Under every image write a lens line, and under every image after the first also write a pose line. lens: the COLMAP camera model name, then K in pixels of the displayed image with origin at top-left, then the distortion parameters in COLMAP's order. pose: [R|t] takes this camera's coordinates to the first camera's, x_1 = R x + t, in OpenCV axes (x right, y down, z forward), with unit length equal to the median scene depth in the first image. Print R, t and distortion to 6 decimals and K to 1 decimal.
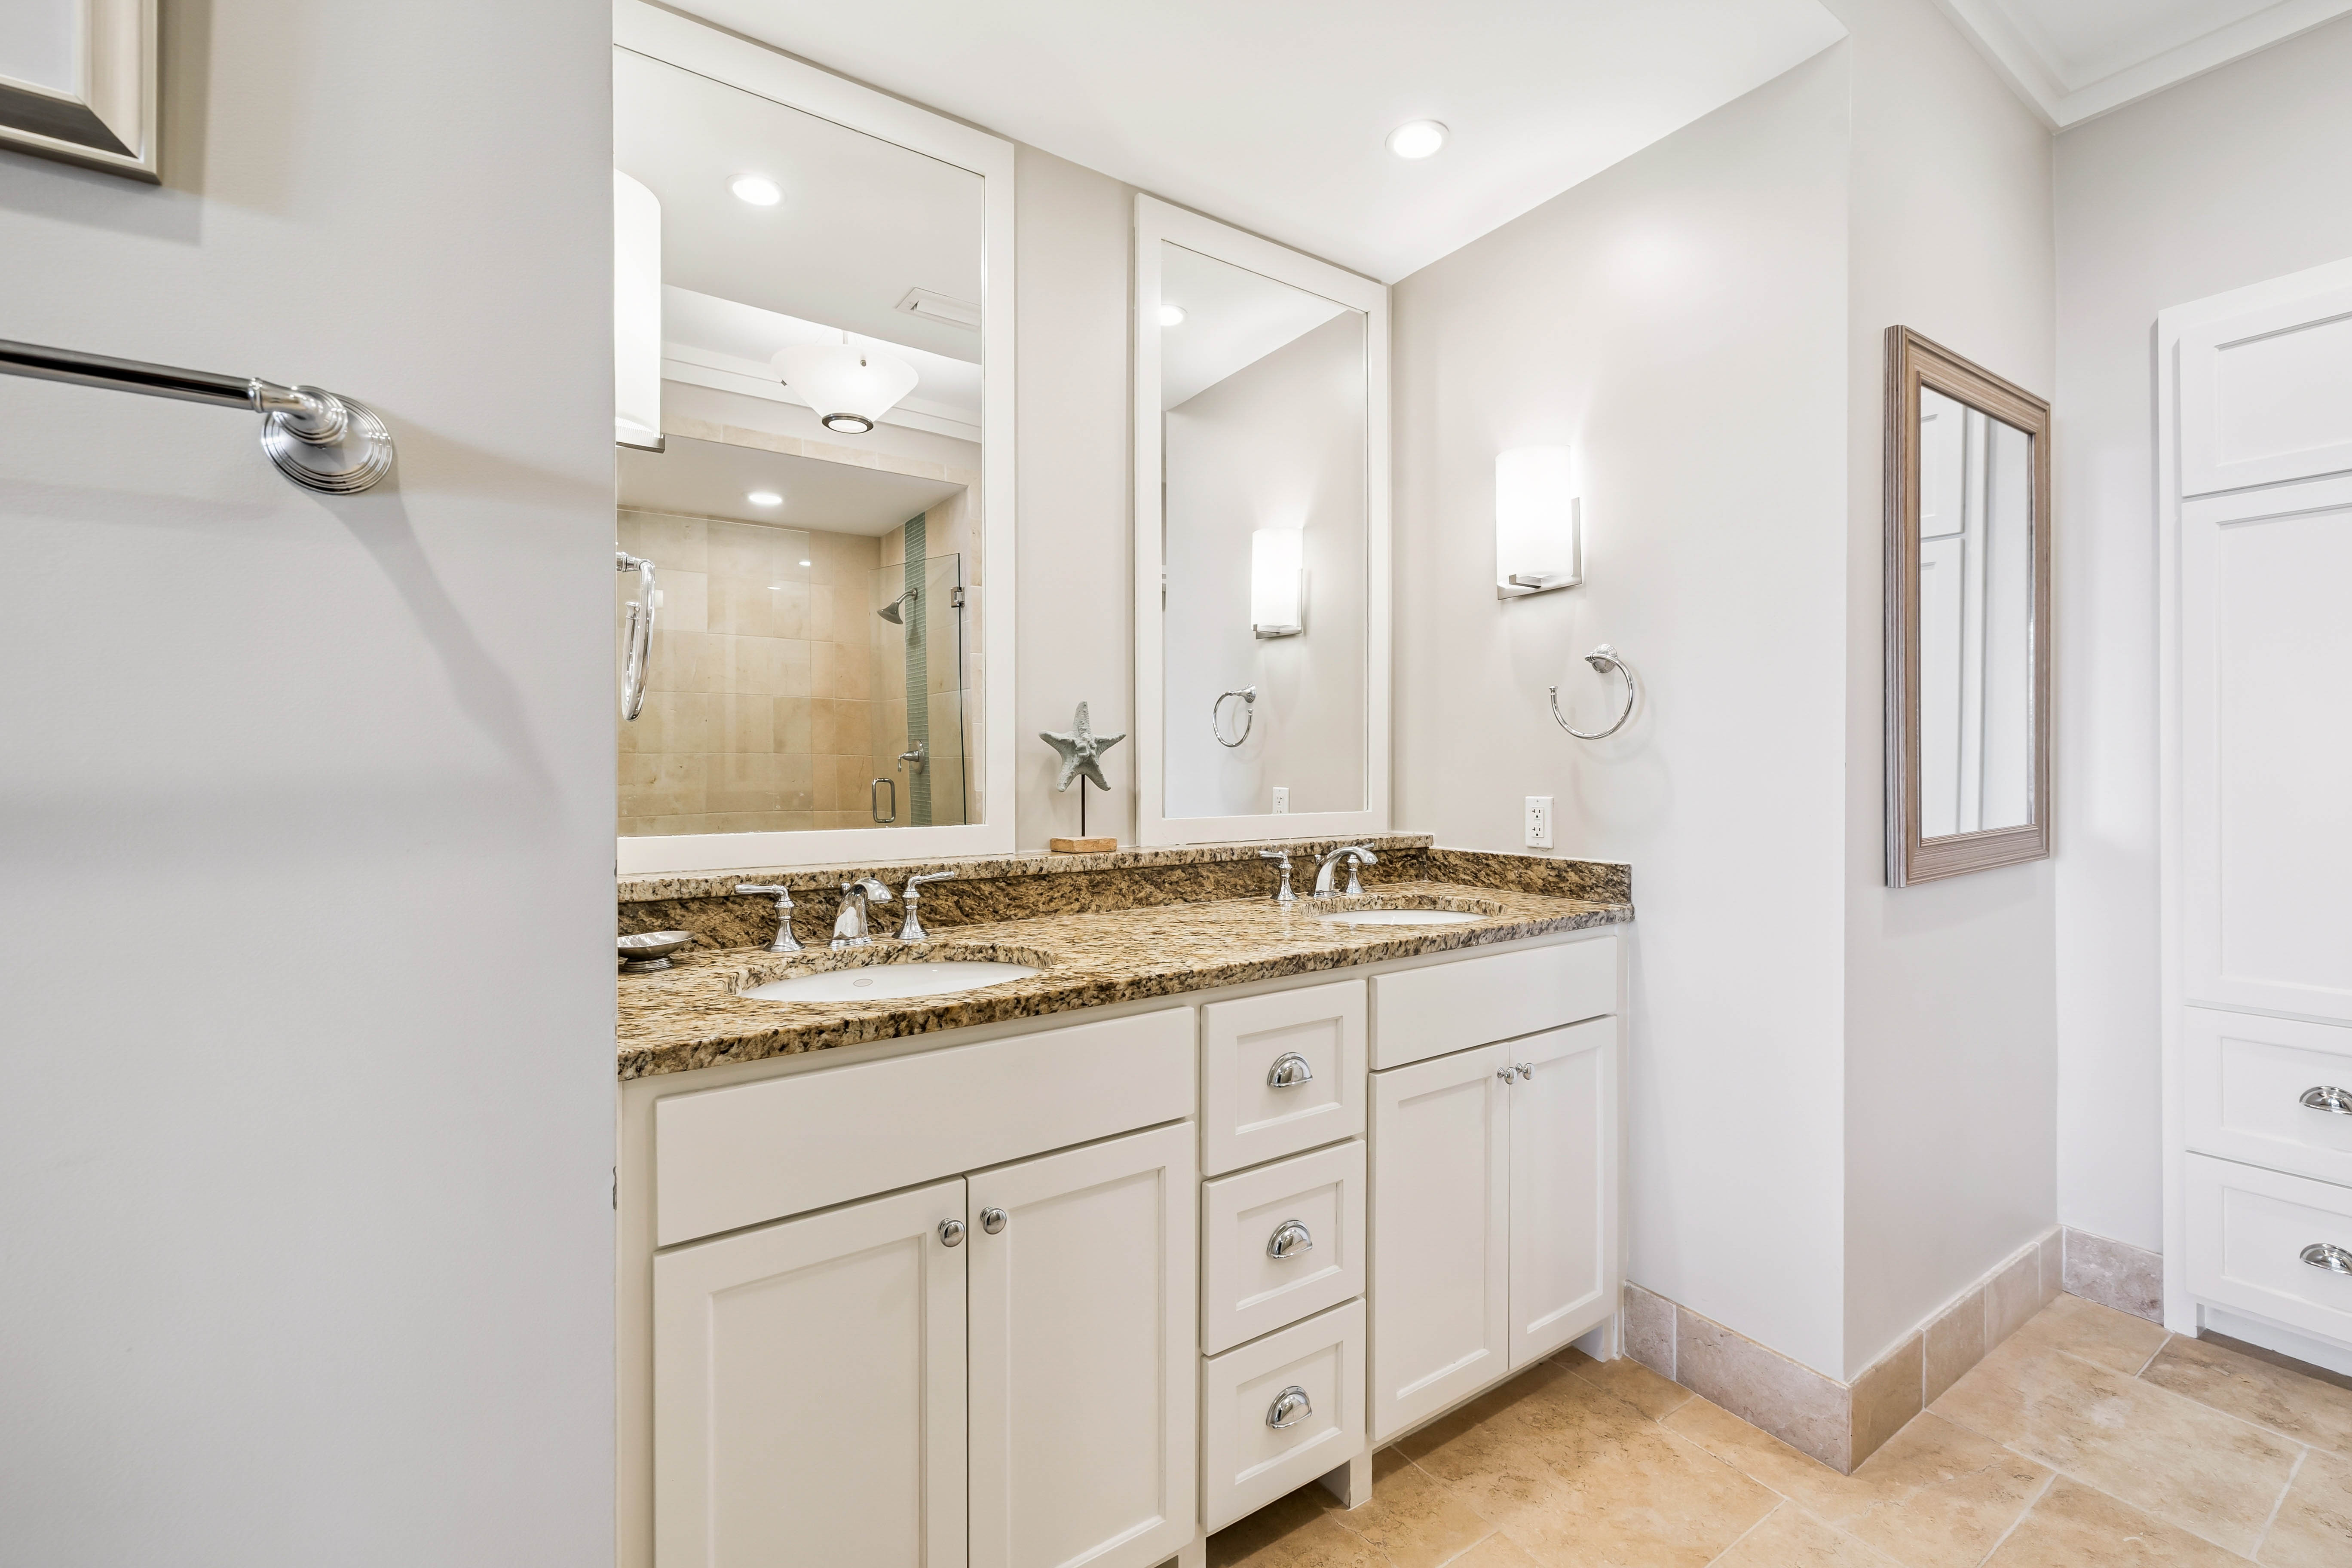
lens RADIAL K [[985.9, 0, 1166.5], [0, 985.9, 765.5], [0, 0, 1]] dist [0.002111, -0.000921]
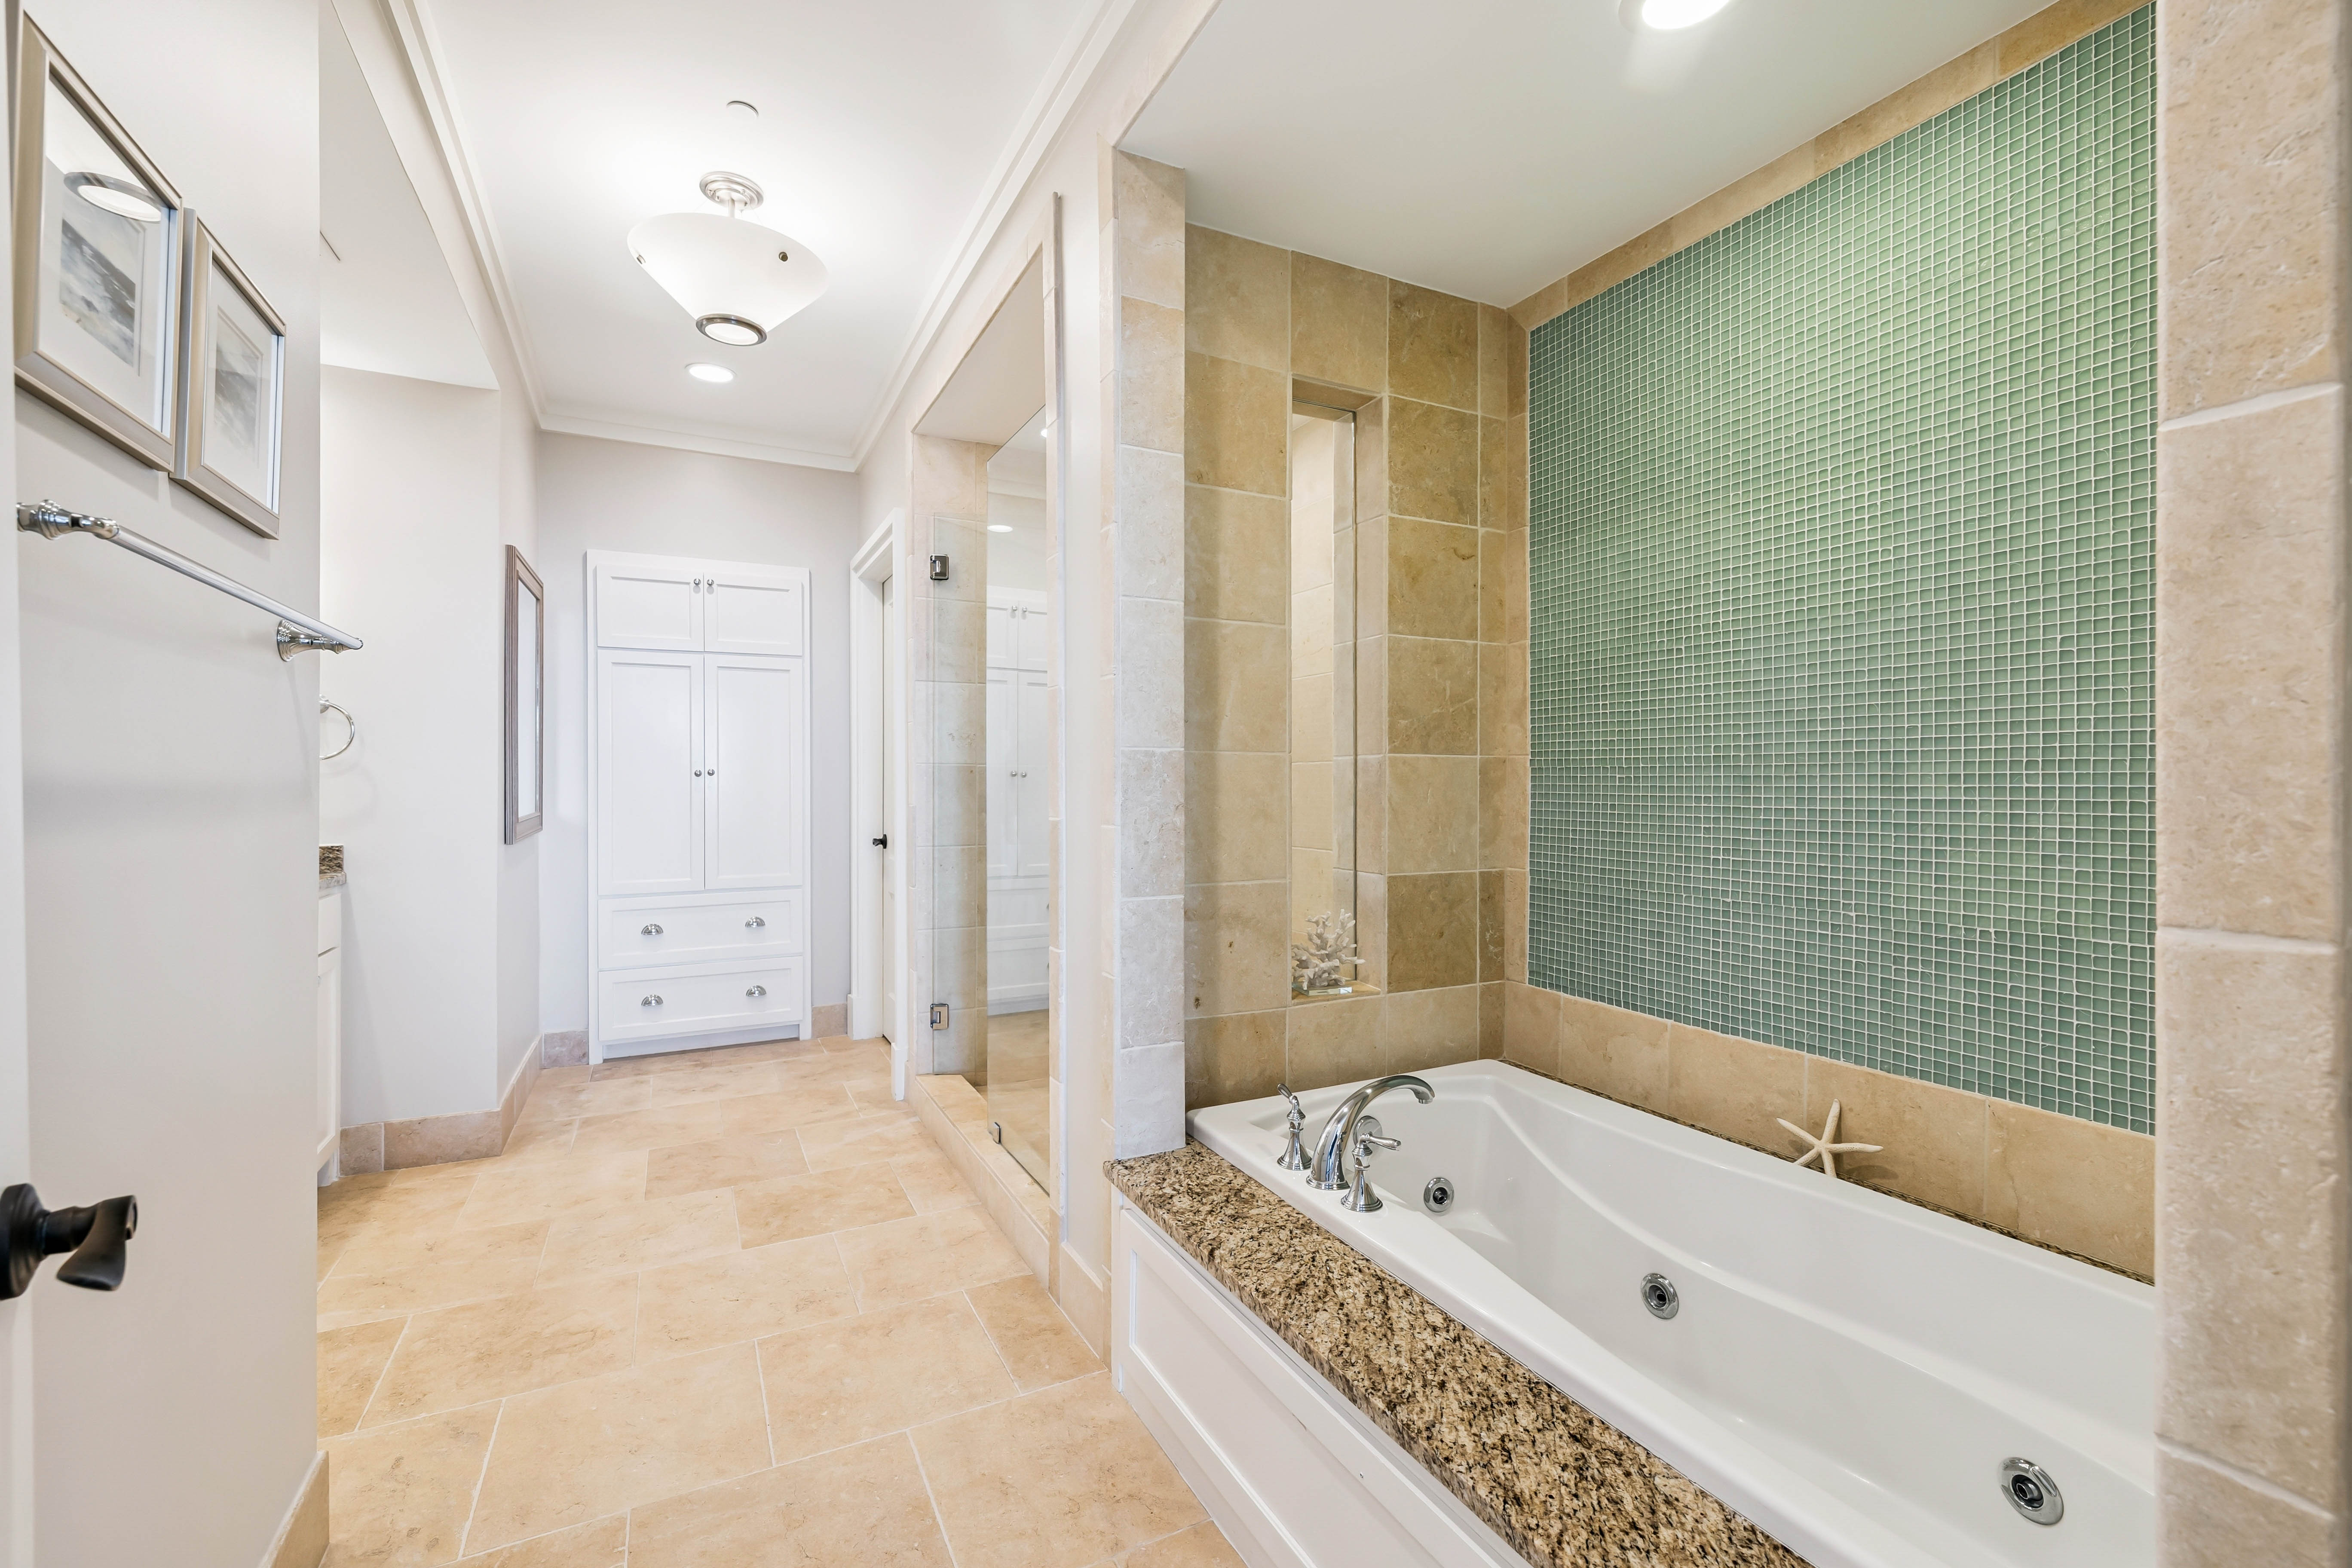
lens RADIAL K [[985.9, 0, 1169.2], [0, 985.9, 782.1], [0, 0, 1]] dist [0.002111, -0.000921]
pose [[0.121521, 0.000409, 0.992589, -0.937214], [0.000457, 1.000000, -0.000468, 0.006692], [-0.992589, 0.000510, 0.121520, -0.454616]]
